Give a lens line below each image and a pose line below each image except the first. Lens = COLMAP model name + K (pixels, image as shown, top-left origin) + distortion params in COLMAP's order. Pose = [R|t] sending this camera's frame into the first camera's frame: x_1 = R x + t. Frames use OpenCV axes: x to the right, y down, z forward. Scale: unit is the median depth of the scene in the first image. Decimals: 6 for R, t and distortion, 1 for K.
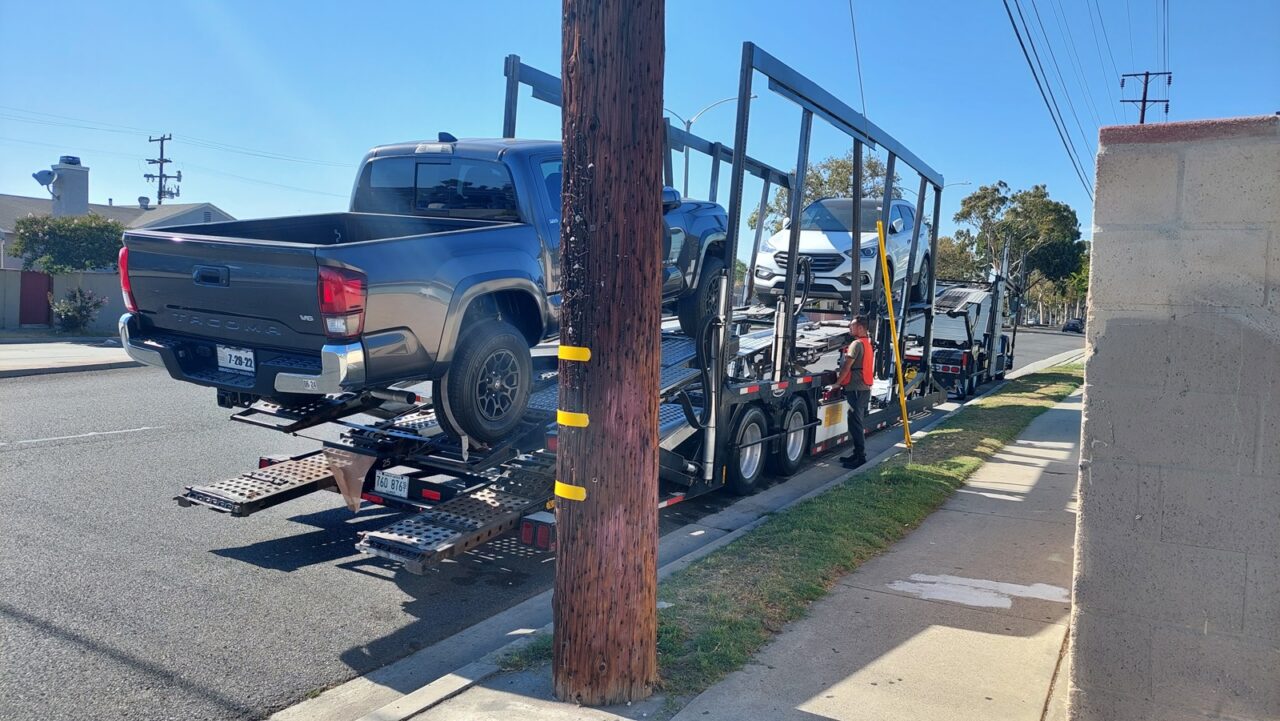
lens RADIAL K [[855.5, 0, 667.2], [0, 855.5, 336.1], [0, 0, 1]] dist [0.090481, -0.128888]
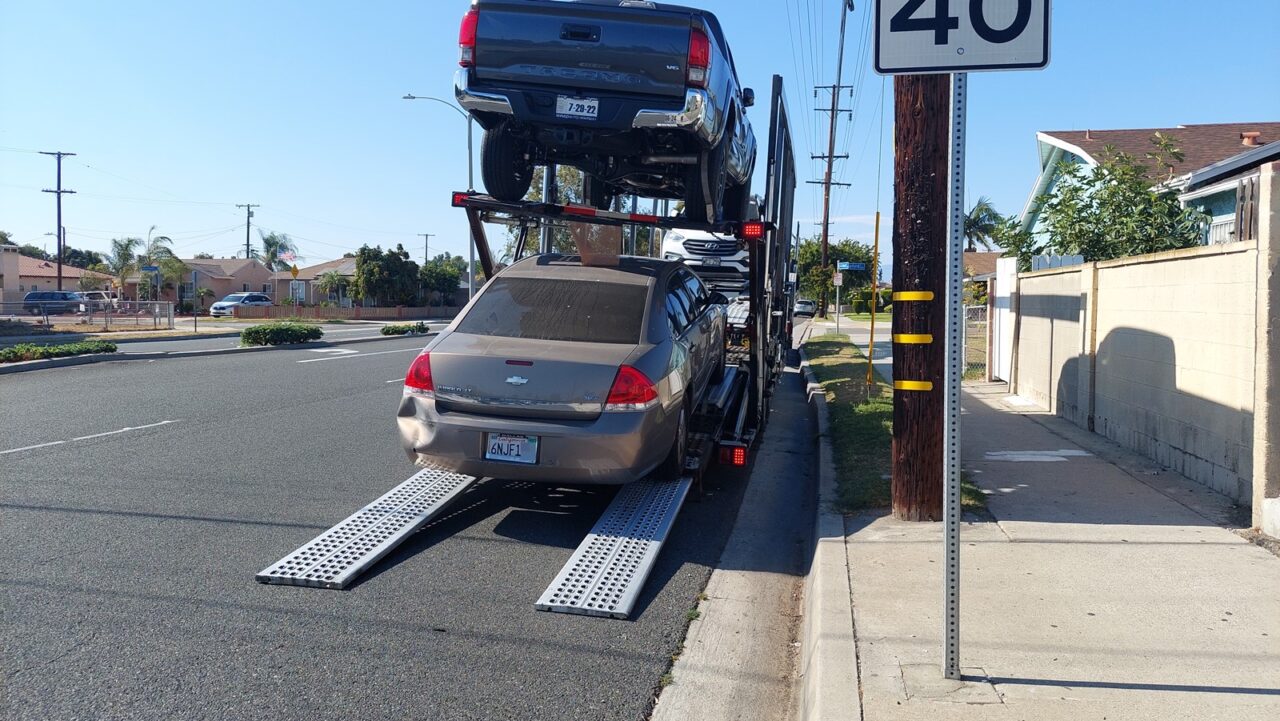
lens RADIAL K [[865.3, 0, 645.3], [0, 865.3, 322.4], [0, 0, 1]] dist [0.093219, -0.100397]
pose [[0.947955, -0.041975, 0.315625, -0.307274], [0.044783, 0.998995, -0.001645, 0.013850], [-0.315239, 0.015694, 0.948882, -0.096060]]
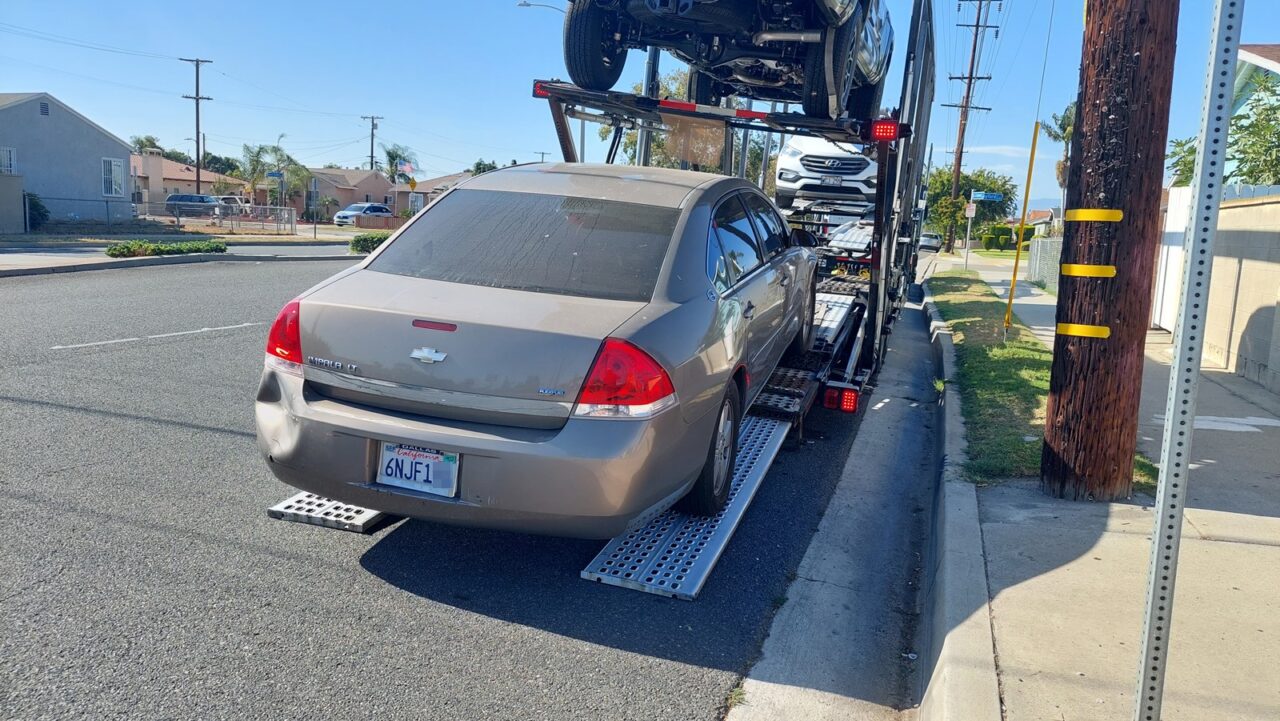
lens RADIAL K [[871.7, 0, 650.3], [0, 871.7, 327.9], [0, 0, 1]] dist [0.060016, -0.071814]
pose [[0.980469, -0.017753, 0.195870, -0.276200], [0.000831, 0.996283, 0.086141, 0.020061], [-0.196671, -0.084296, 0.976839, -0.024080]]
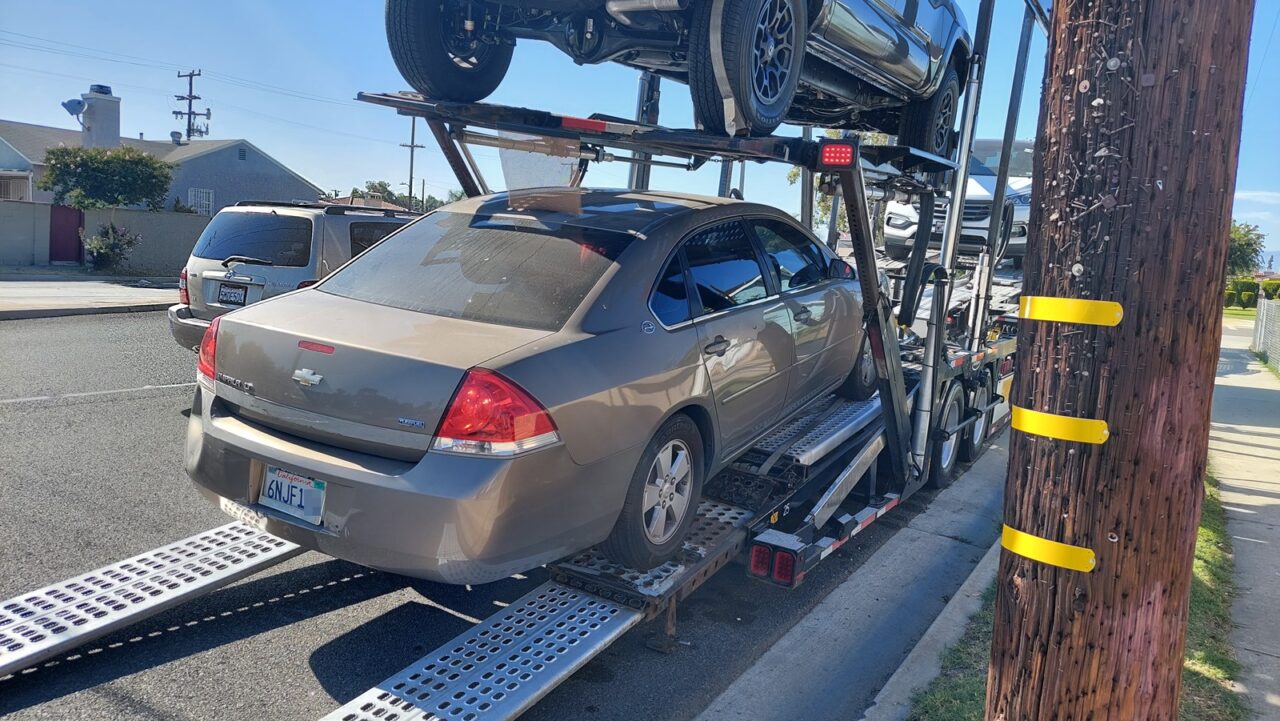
lens RADIAL K [[855.5, 0, 667.2], [0, 855.5, 336.1], [0, 0, 1]] dist [0.090481, -0.128888]
pose [[0.999433, 0.027614, -0.019282, -0.104819], [-0.026592, 0.998326, 0.051357, 0.004145], [0.020668, -0.050815, 0.998494, 0.122521]]
